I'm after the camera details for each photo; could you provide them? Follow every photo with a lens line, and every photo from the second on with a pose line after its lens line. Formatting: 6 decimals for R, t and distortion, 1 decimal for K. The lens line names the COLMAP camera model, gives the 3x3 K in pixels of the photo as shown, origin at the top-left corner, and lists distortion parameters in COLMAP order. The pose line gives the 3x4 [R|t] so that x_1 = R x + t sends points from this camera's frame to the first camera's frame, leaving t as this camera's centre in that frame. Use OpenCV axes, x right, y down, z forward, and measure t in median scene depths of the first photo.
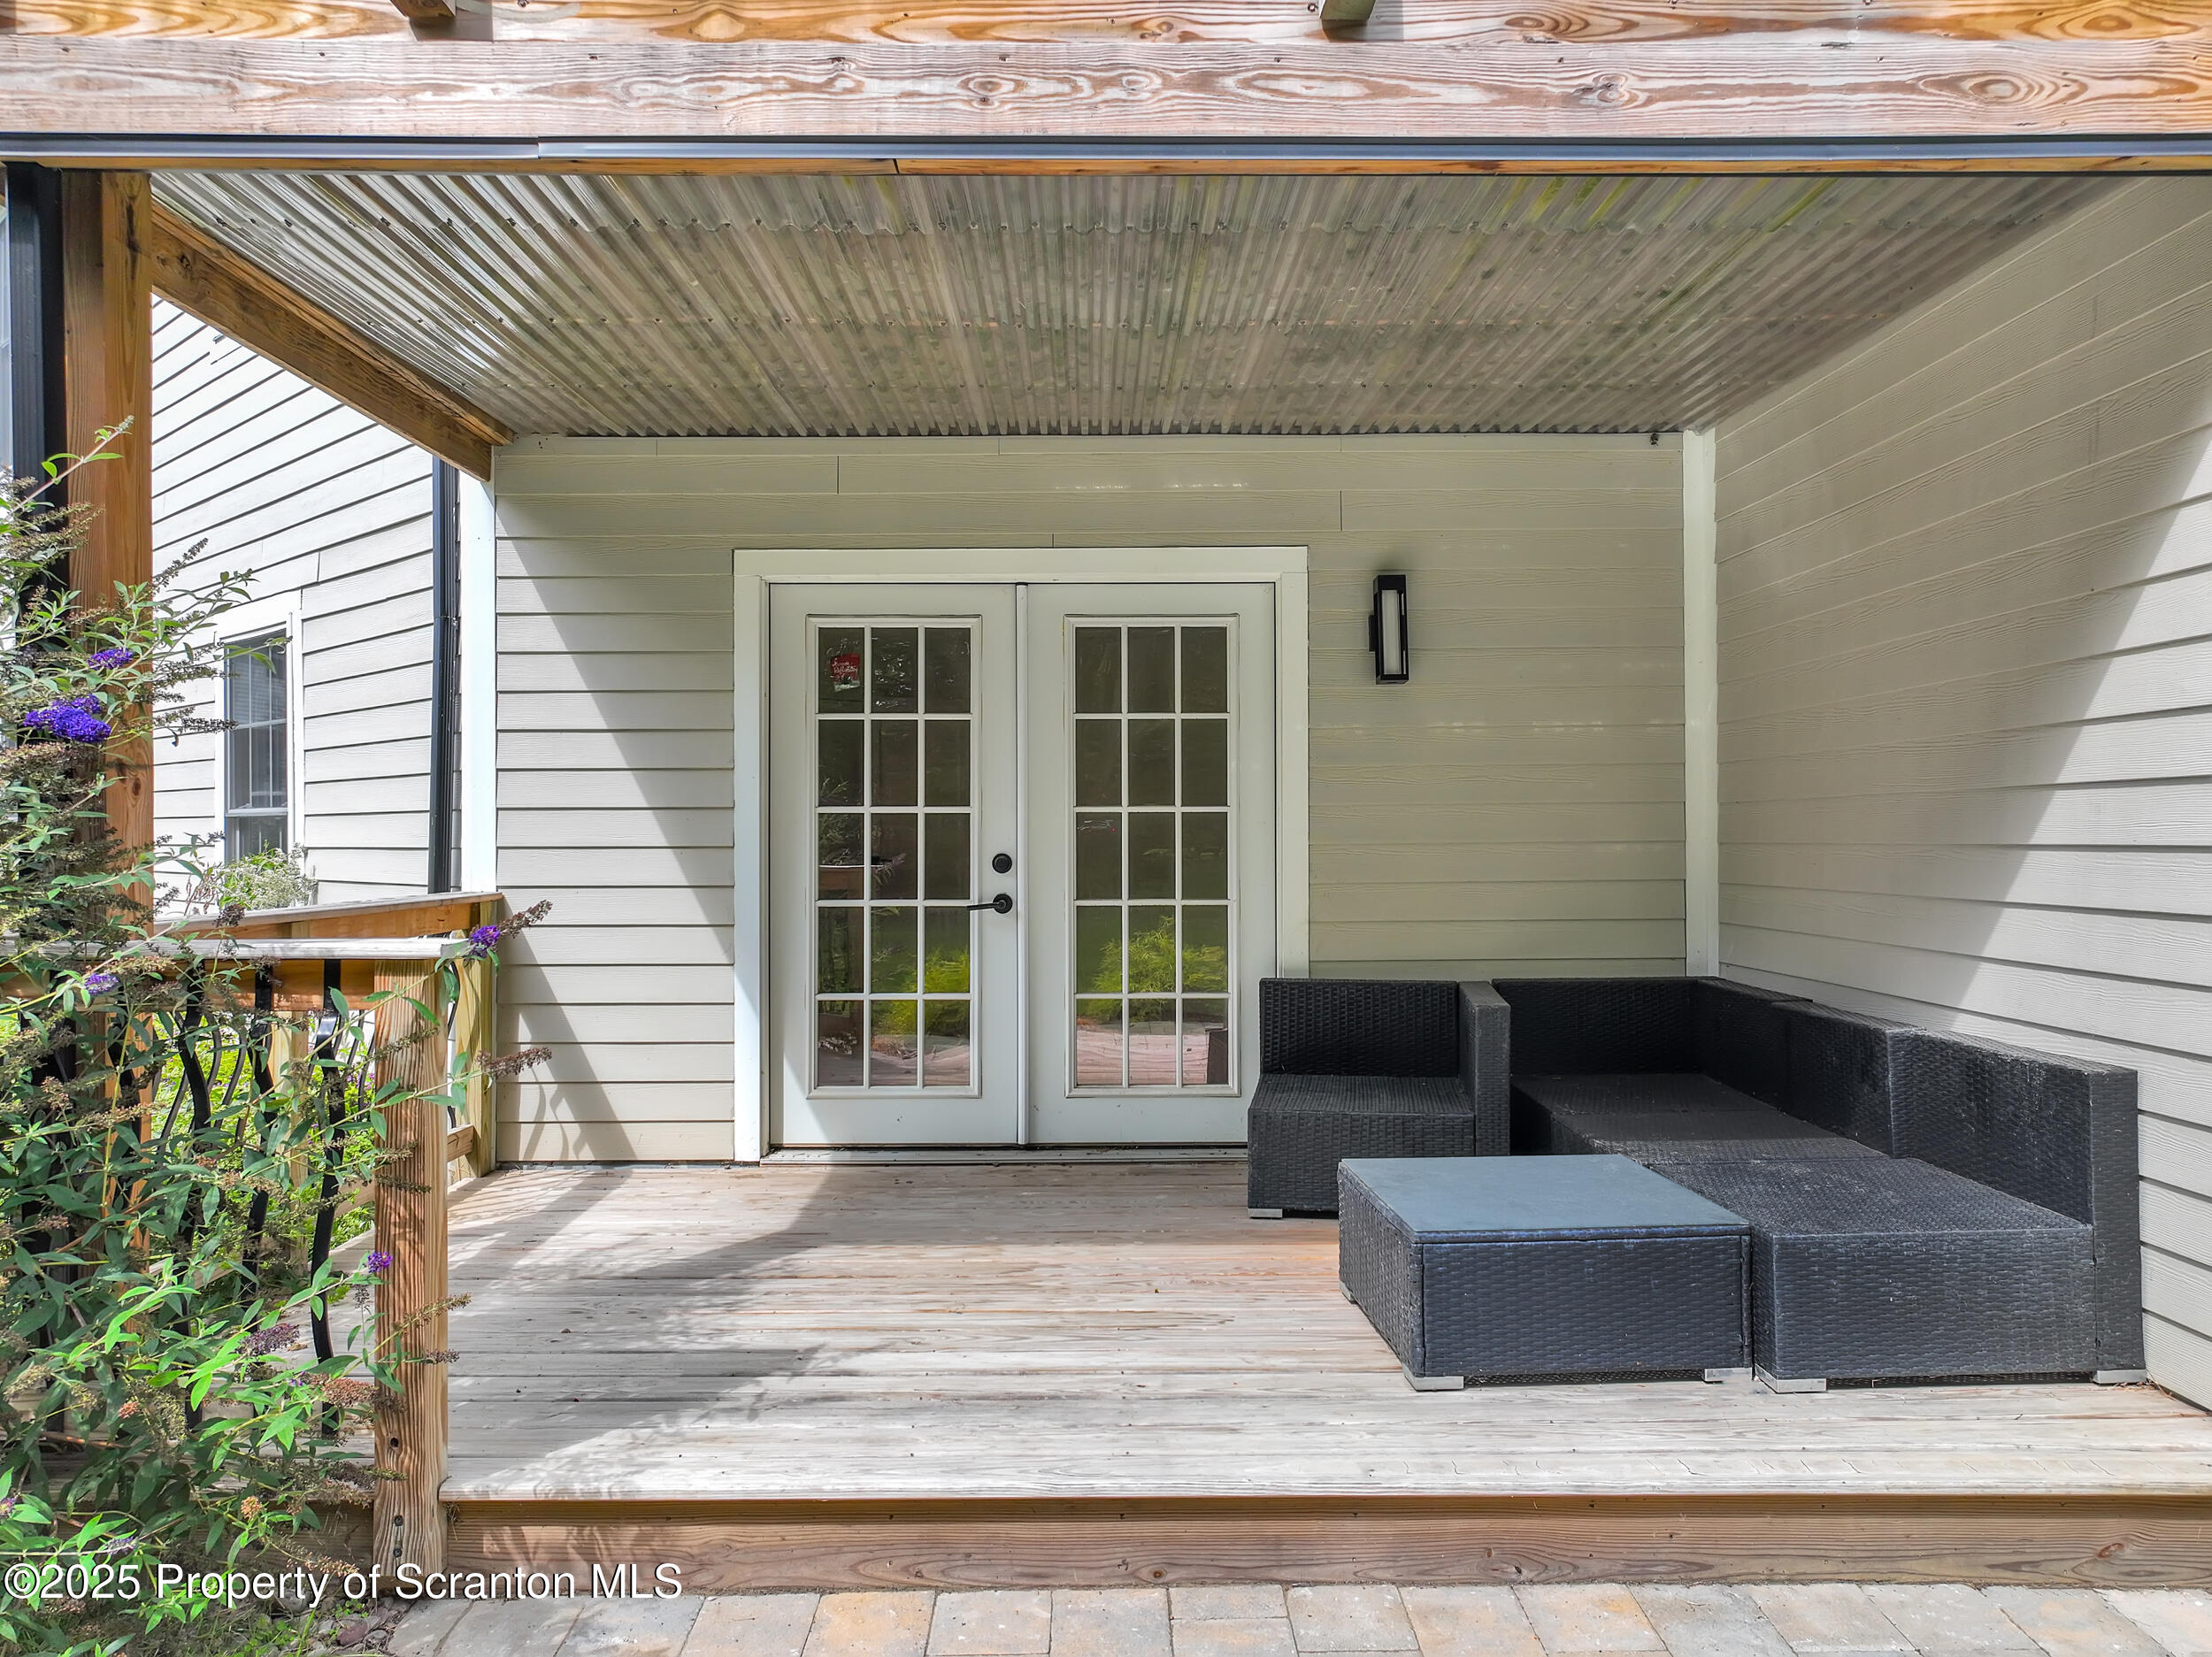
lens RADIAL K [[1566.0, 0, 1106.0], [0, 1566.0, 828.5], [0, 0, 1]] dist [0.009069, 0.008644]
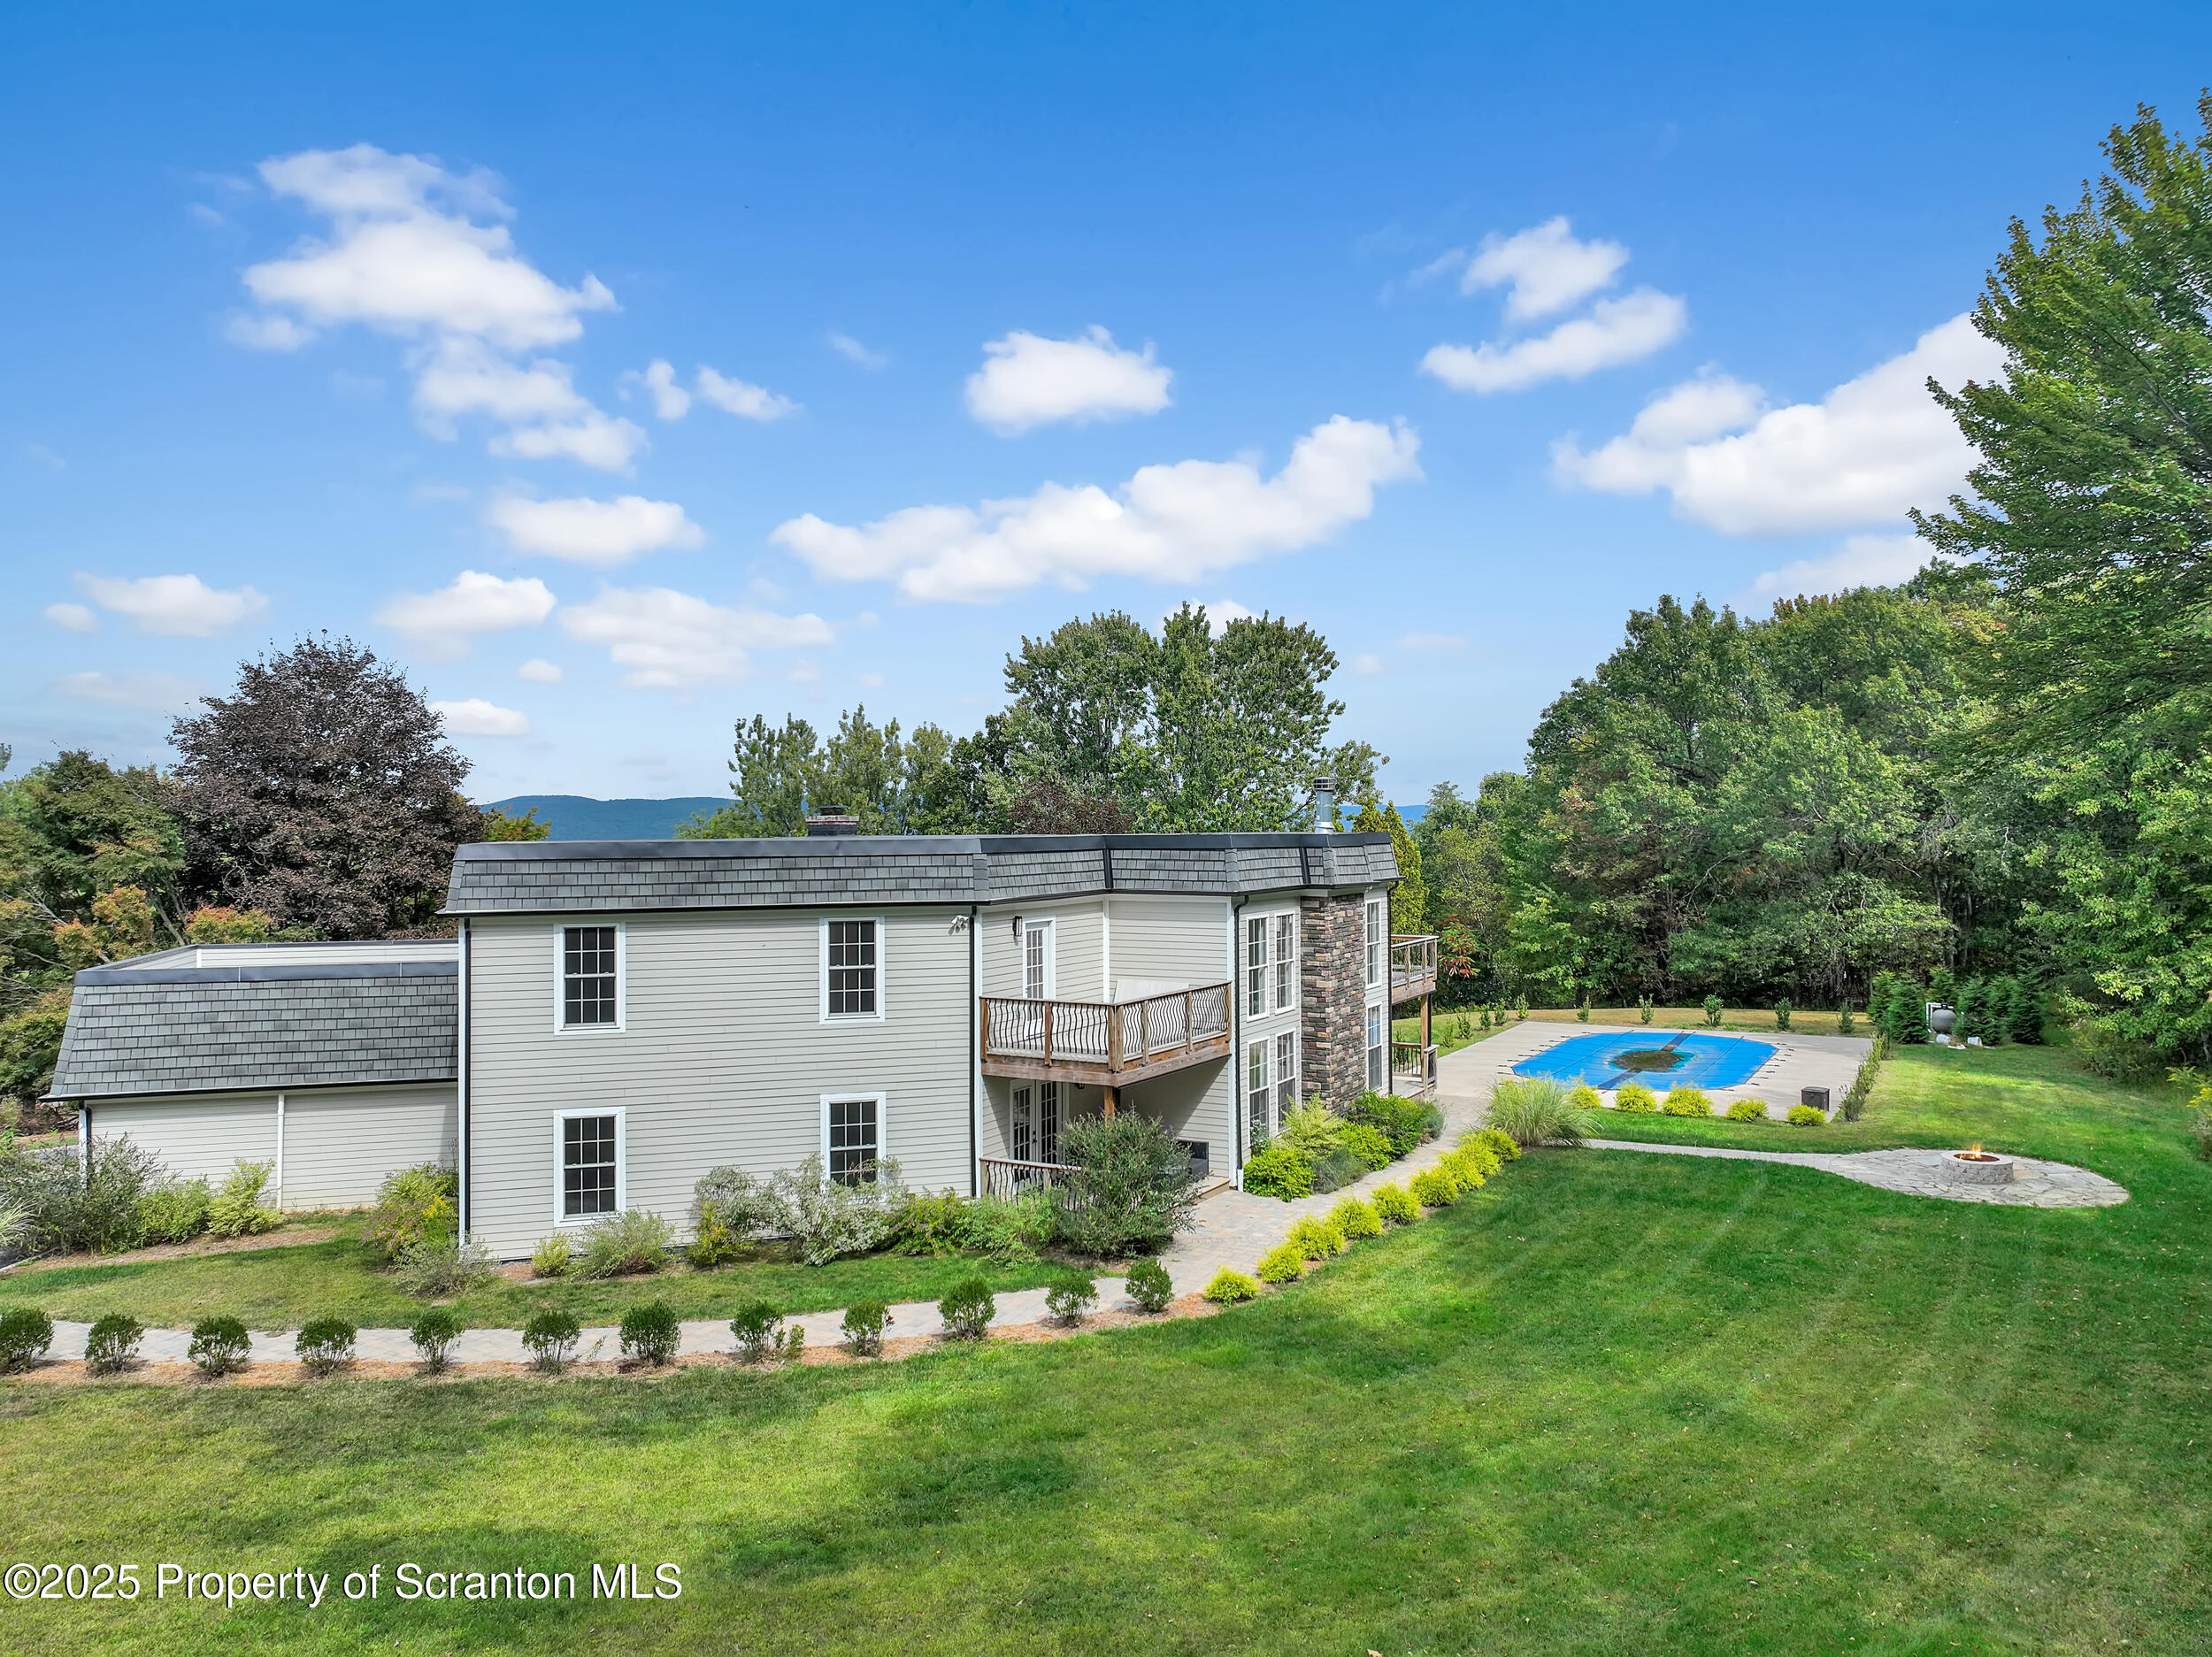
lens RADIAL K [[1543.2, 0, 1105.9], [0, 1543.2, 825.1], [0, 0, 1]] dist [-0.000315, -0.003038]
pose [[0.502937, 0.002277, 0.864320, -8.629332], [0.003150, 0.999985, -0.004468, -1.916281], [-0.864317, 0.004970, 0.502922, -3.503872]]
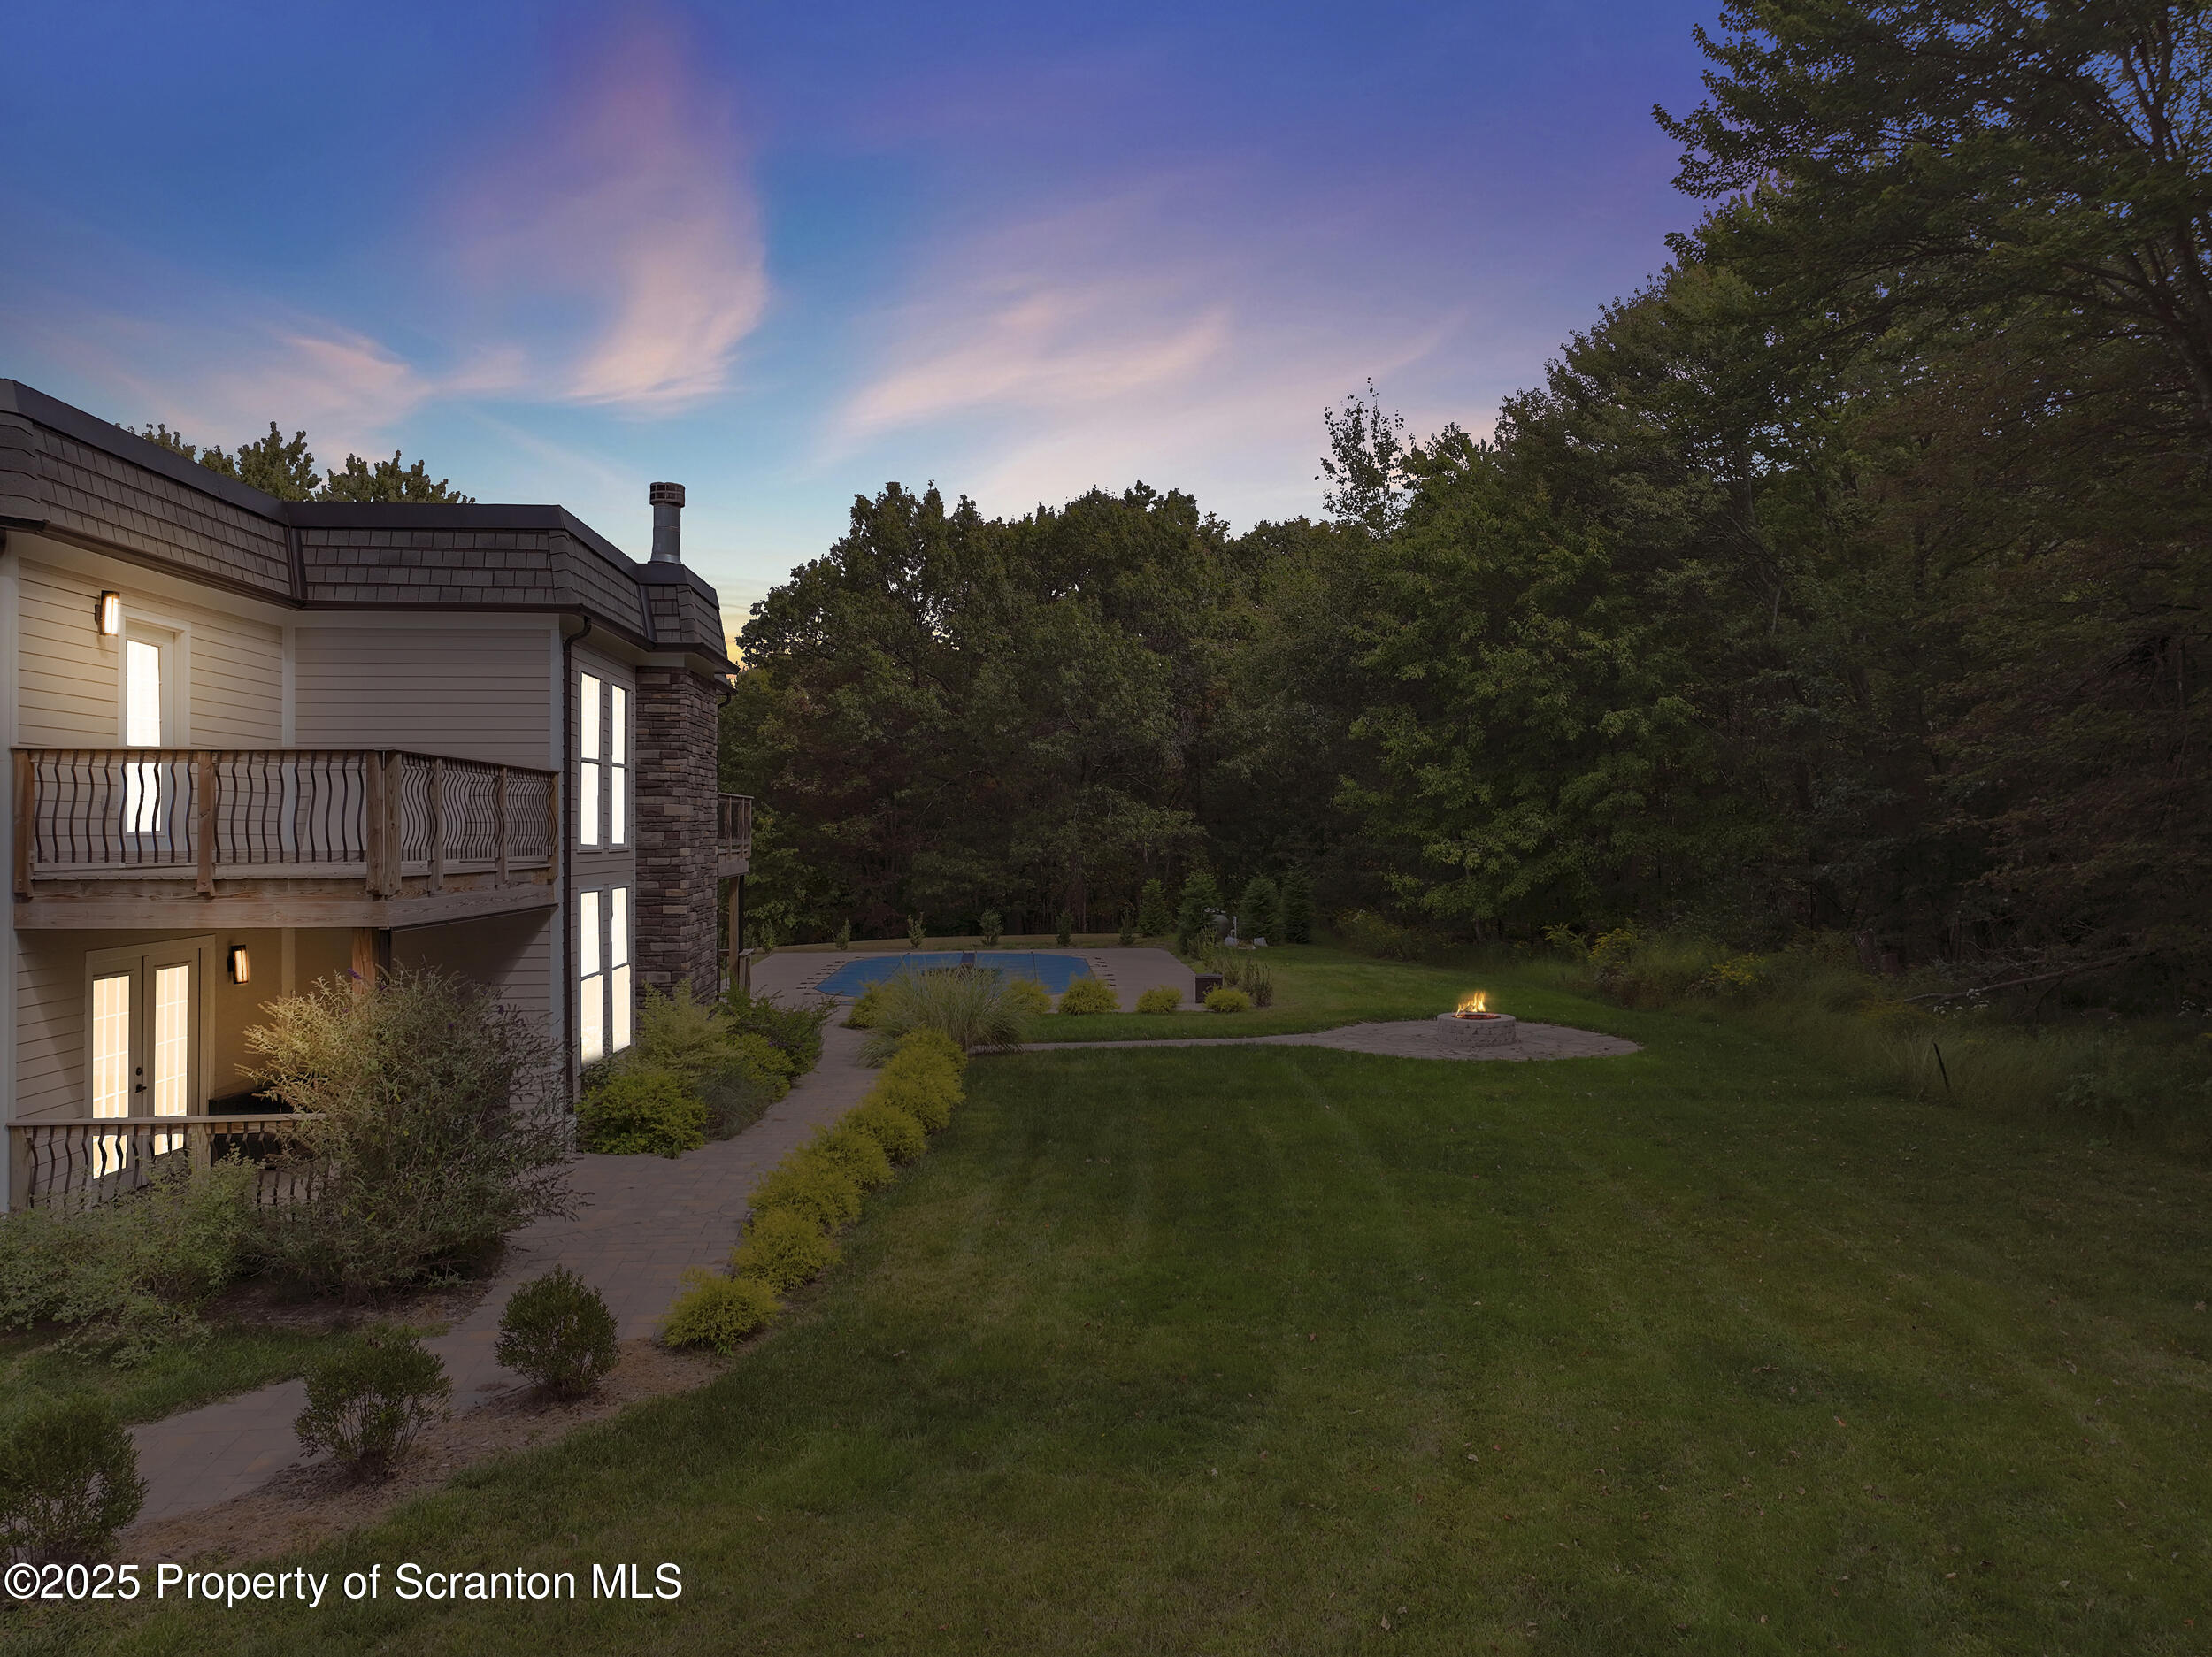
lens RADIAL K [[1551.0, 0, 1105.9], [0, 1551.0, 827.3], [0, 0, 1]] dist [-0.001213, 0.001516]
pose [[-0.056834, 0.006499, 0.998362, -5.067089], [0.001176, 0.999979, -0.006443, -0.664265], [-0.998383, 0.000808, -0.056840, -0.699408]]
